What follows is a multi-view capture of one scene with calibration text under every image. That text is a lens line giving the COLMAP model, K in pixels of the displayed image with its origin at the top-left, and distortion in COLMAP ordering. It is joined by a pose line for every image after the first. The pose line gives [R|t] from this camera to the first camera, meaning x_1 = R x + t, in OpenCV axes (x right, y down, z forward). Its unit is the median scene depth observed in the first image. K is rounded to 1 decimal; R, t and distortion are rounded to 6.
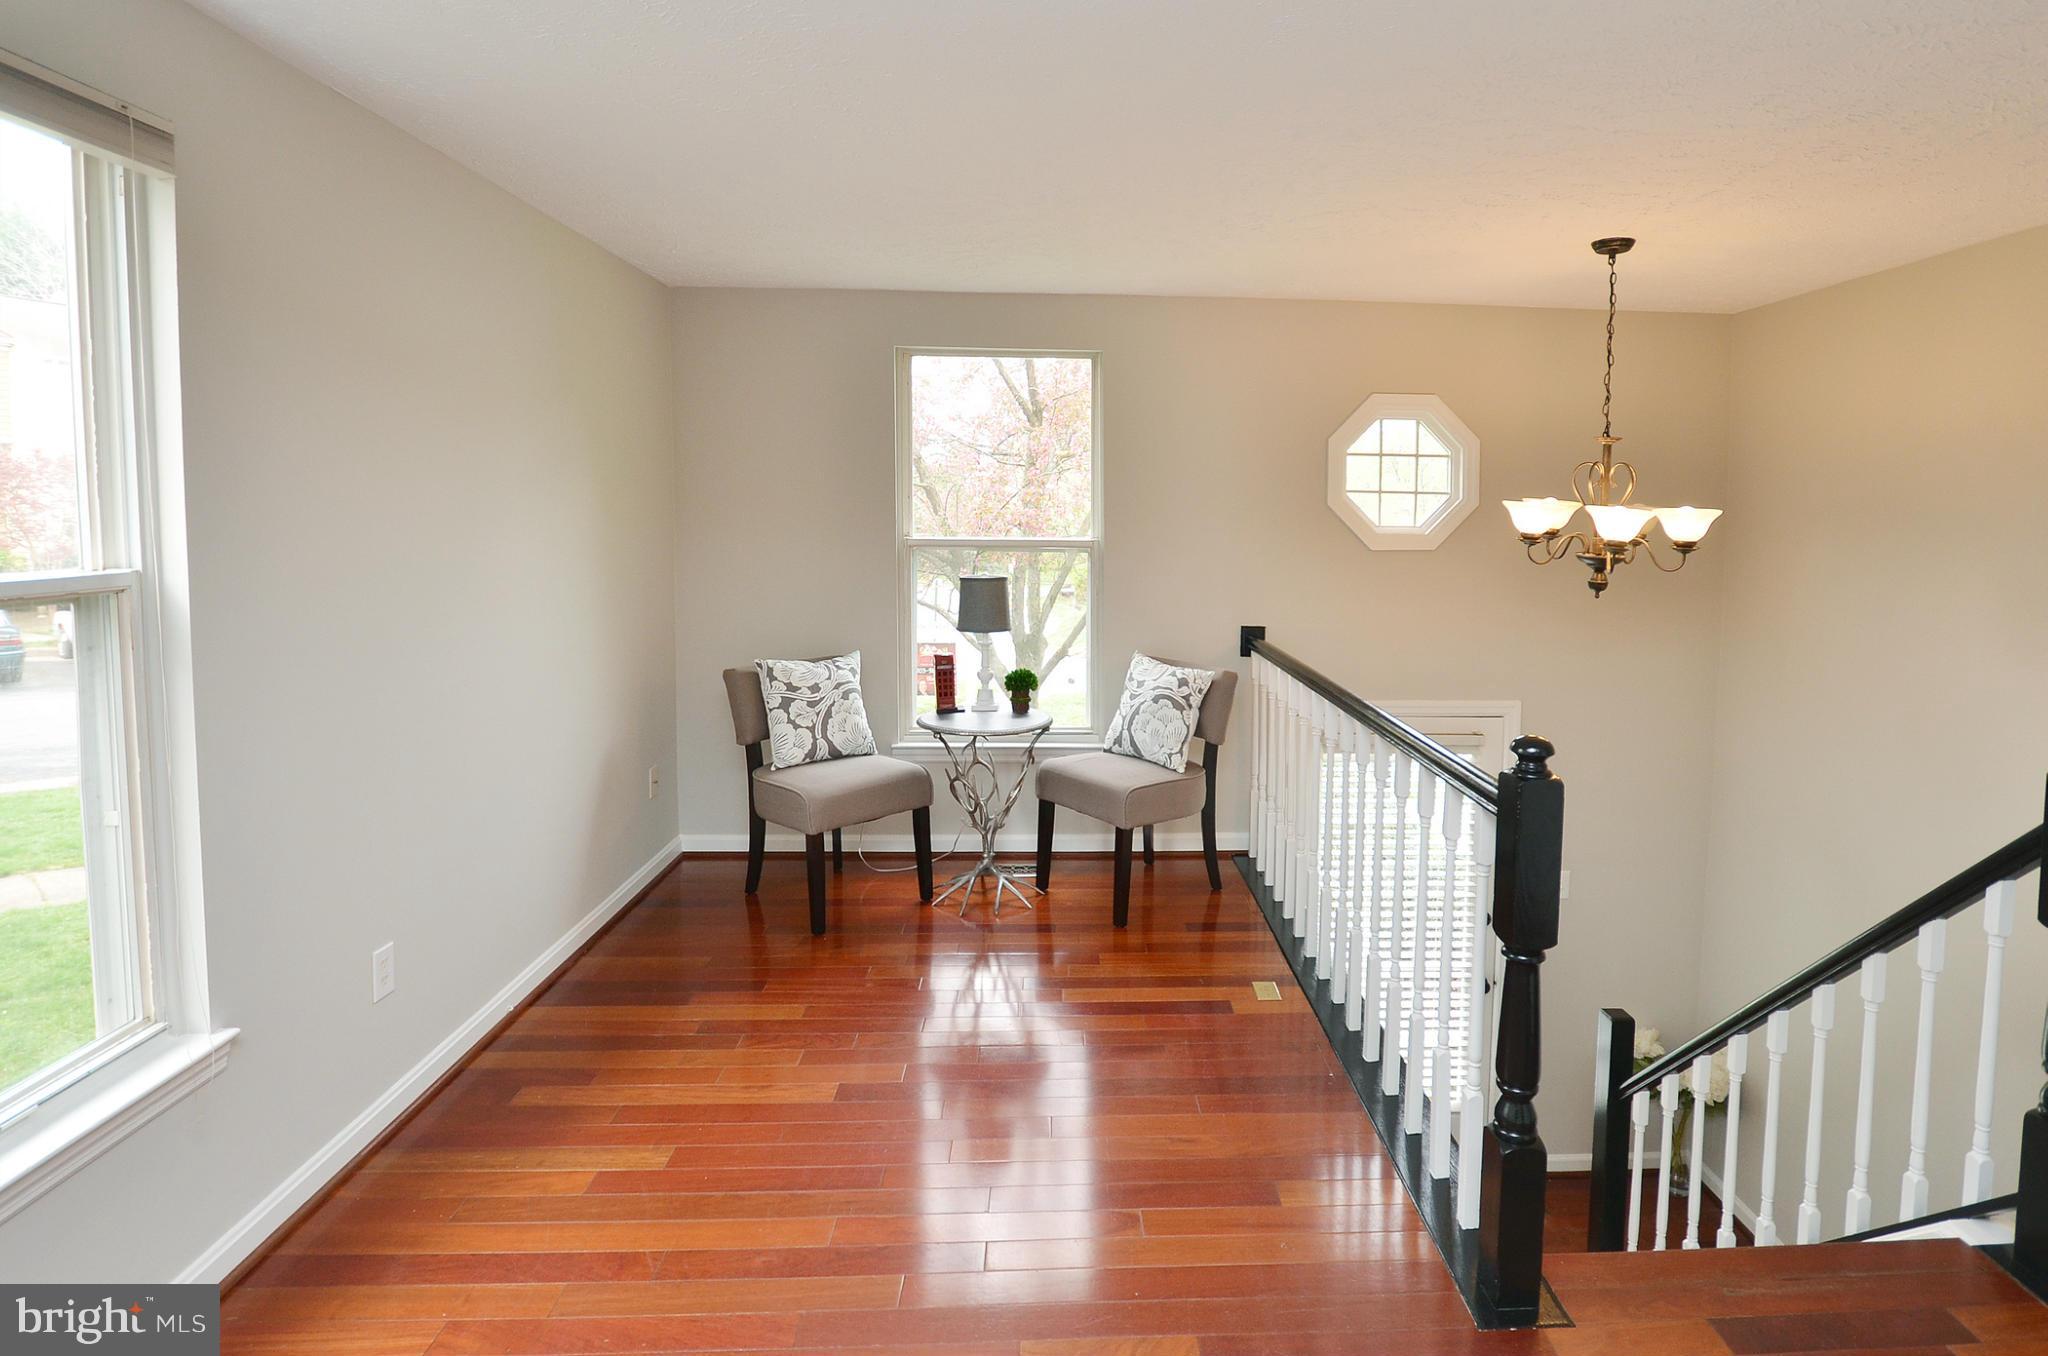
lens RADIAL K [[1045.4, 0, 1097.2], [0, 1045.4, 575.6], [0, 0, 1]] dist [-0.005978, -0.000151]
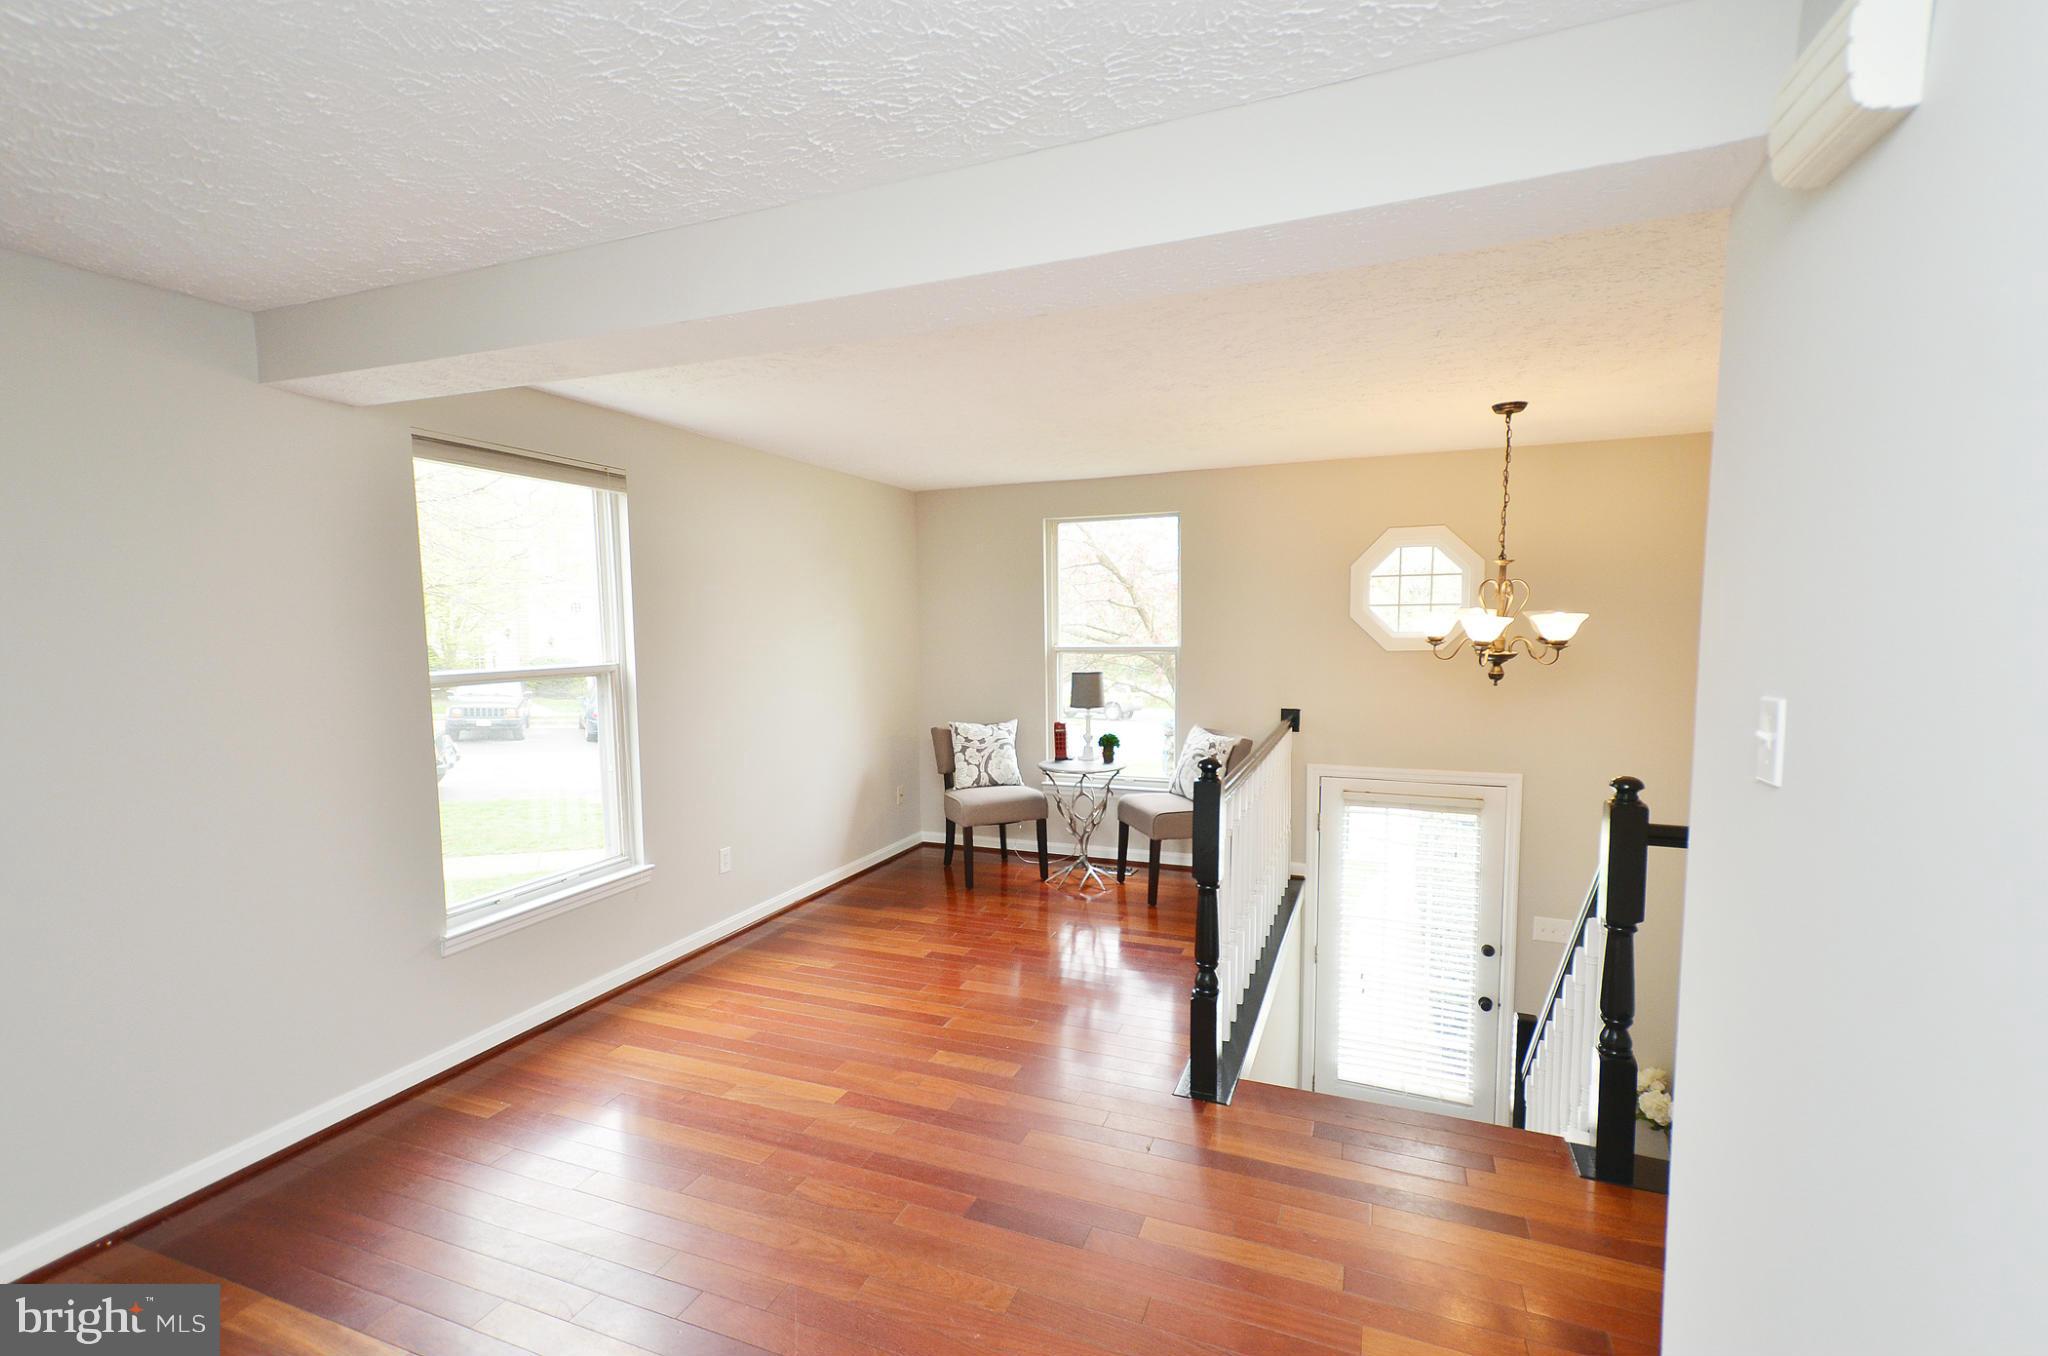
lens RADIAL K [[912.2, 0, 1027.4], [0, 912.2, 699.1], [0, 0, 1]] dist [0.012753, 0.000151]
pose [[0.902685, 0.011935, -0.430137, 0.386505], [-0.003583, 0.999789, 0.020223, 0.015027], [0.430288, -0.016714, 0.902537, -0.225291]]
